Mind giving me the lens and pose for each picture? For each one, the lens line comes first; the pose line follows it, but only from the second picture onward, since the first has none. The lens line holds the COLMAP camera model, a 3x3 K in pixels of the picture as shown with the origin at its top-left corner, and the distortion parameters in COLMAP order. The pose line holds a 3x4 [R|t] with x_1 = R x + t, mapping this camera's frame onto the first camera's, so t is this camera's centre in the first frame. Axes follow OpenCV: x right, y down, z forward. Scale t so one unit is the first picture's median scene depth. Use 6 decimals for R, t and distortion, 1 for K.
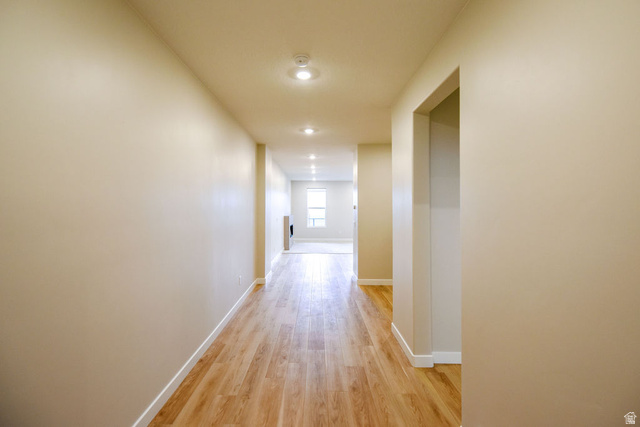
lens RADIAL K [[275.8, 0, 319.4], [0, 275.8, 210.6], [0, 0, 1]] dist [-0.003382, -0.000074]
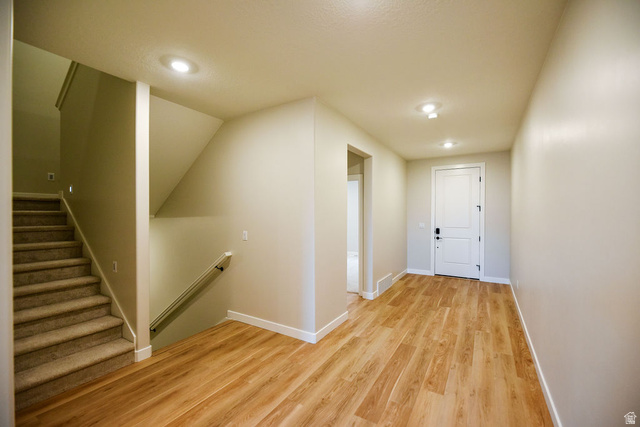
lens RADIAL K [[275.8, 0, 337.8], [0, 275.8, 213.9], [0, 0, 1]] dist [-0.003382, -0.000074]
pose [[-0.871646, -0.007985, 0.490071, -0.306396], [-0.002086, 0.999919, 0.012581, -0.001193], [-0.490131, 0.009944, -0.871592, 2.203491]]
